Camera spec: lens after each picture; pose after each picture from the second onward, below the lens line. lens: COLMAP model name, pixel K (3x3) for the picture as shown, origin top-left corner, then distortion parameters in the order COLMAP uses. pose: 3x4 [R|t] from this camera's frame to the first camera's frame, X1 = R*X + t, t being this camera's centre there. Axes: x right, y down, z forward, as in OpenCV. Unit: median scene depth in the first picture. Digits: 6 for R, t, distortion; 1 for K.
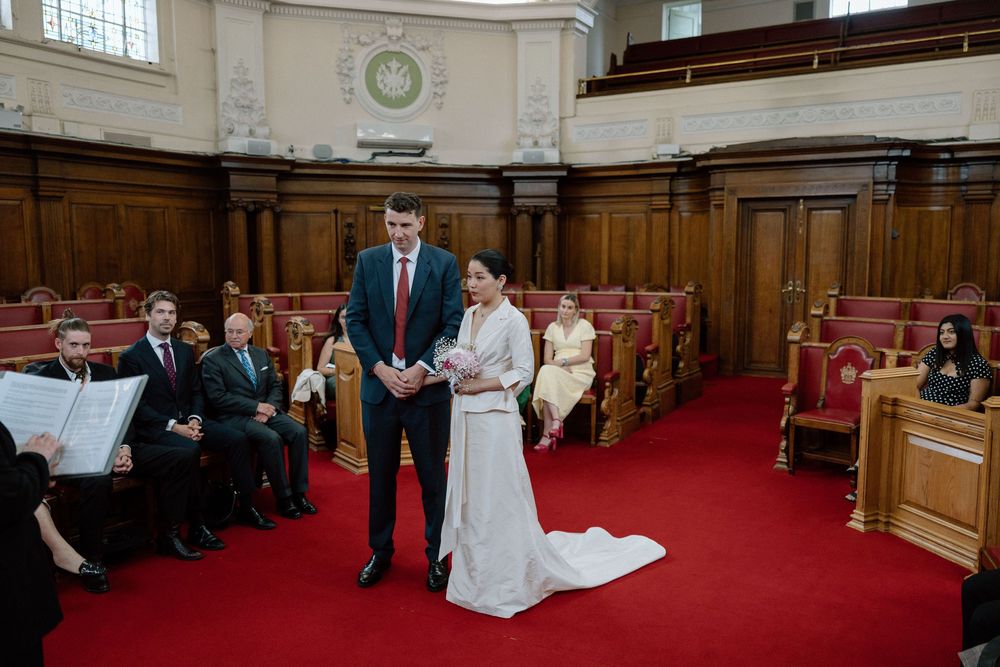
lens RADIAL K [[765.0, 0, 505.6], [0, 765.0, 329.8], [0, 0, 1]] dist [0.006583, -0.000923]
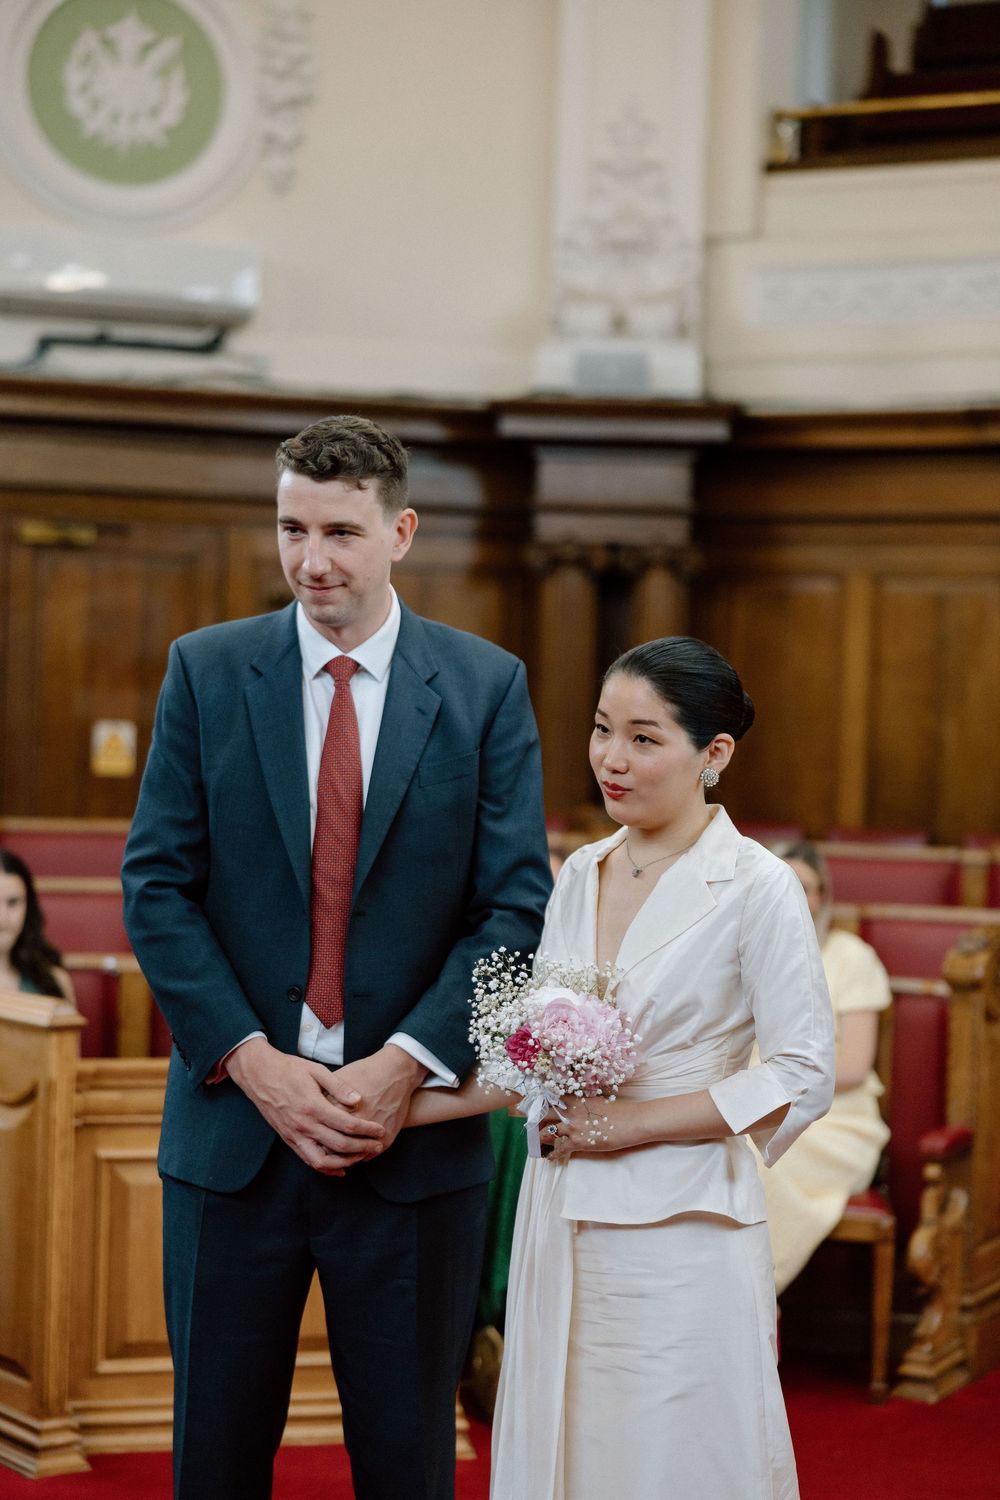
lens RADIAL K [[2746.9, 0, 519.9], [0, 2746.9, 770.9], [0, 0, 1]] dist [0.003521, 0.000000]
pose [[0.998921, 0.030951, 0.034629, -0.032375], [-0.027949, 0.996071, -0.084032, 0.008579], [-0.037094, 0.082973, 0.995861, 0.004253]]
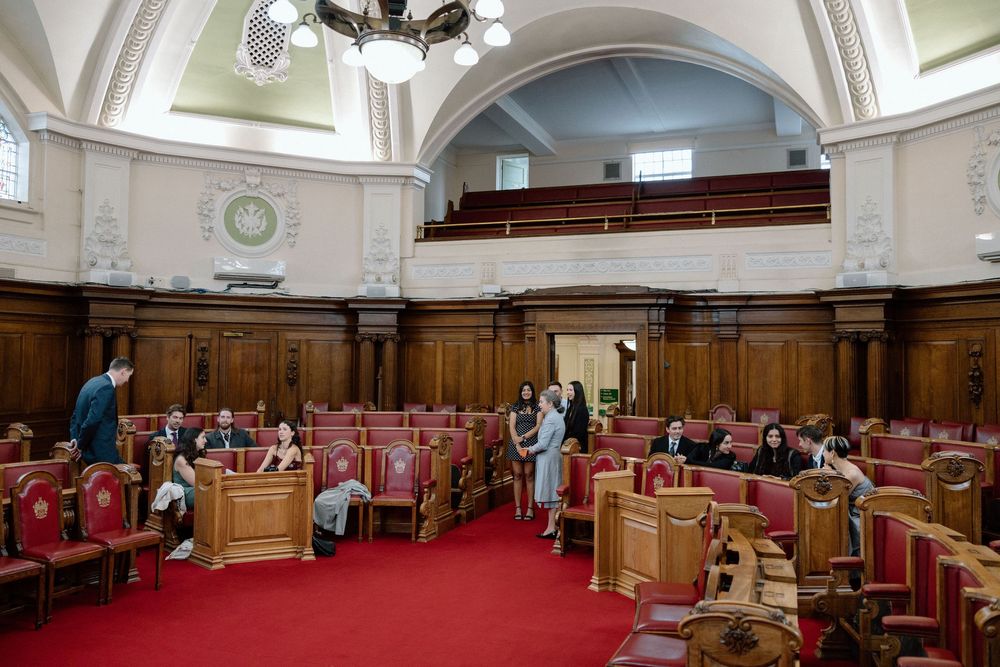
lens RADIAL K [[765.0, 0, 495.1], [0, 765.0, 331.0], [0, 0, 1]] dist [0.006583, -0.000923]
pose [[0.984365, 0.015921, 0.175420, 0.013796], [0.009912, 0.989321, -0.145414, -0.001094], [-0.175862, 0.144880, 0.973695, -0.151694]]
